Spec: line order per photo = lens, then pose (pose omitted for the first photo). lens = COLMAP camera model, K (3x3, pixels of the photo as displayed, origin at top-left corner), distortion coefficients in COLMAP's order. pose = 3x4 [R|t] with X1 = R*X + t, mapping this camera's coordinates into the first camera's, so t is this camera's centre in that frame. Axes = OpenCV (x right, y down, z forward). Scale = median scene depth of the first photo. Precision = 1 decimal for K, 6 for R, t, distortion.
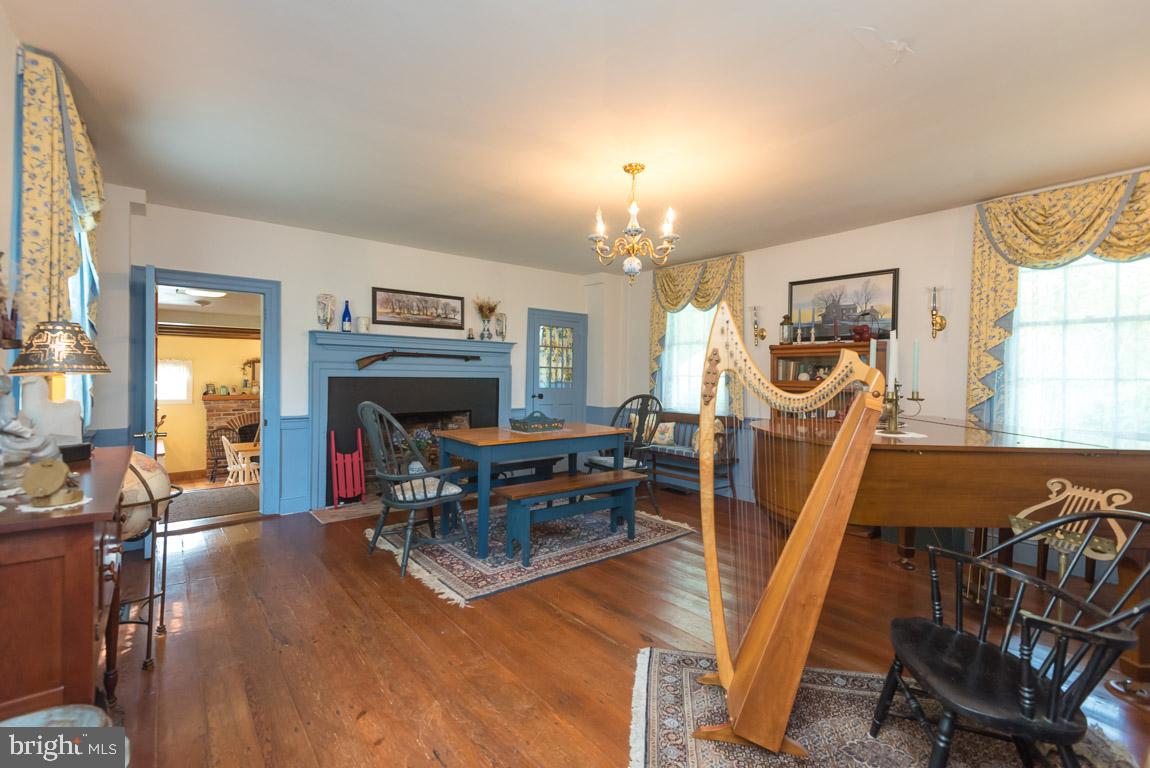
lens RADIAL K [[521.6, 0, 572.0], [0, 521.6, 385.8], [0, 0, 1]] dist [0.018898, -0.003343]
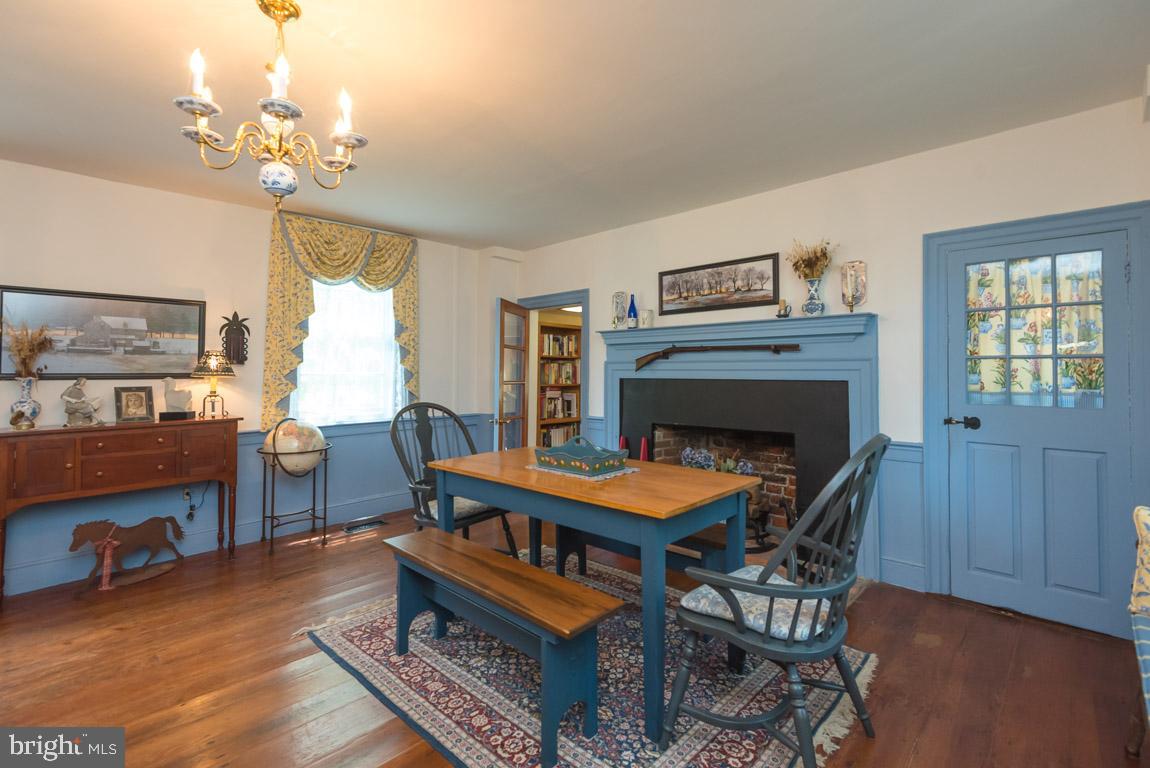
lens RADIAL K [[521.6, 0, 573.2], [0, 521.6, 361.8], [0, 0, 1]] dist [0.018898, -0.003343]
pose [[0.123373, -0.025681, -0.992028, 0.398654], [-0.010985, 0.999569, -0.027242, -0.018124], [0.992300, 0.014258, 0.123038, 0.697138]]
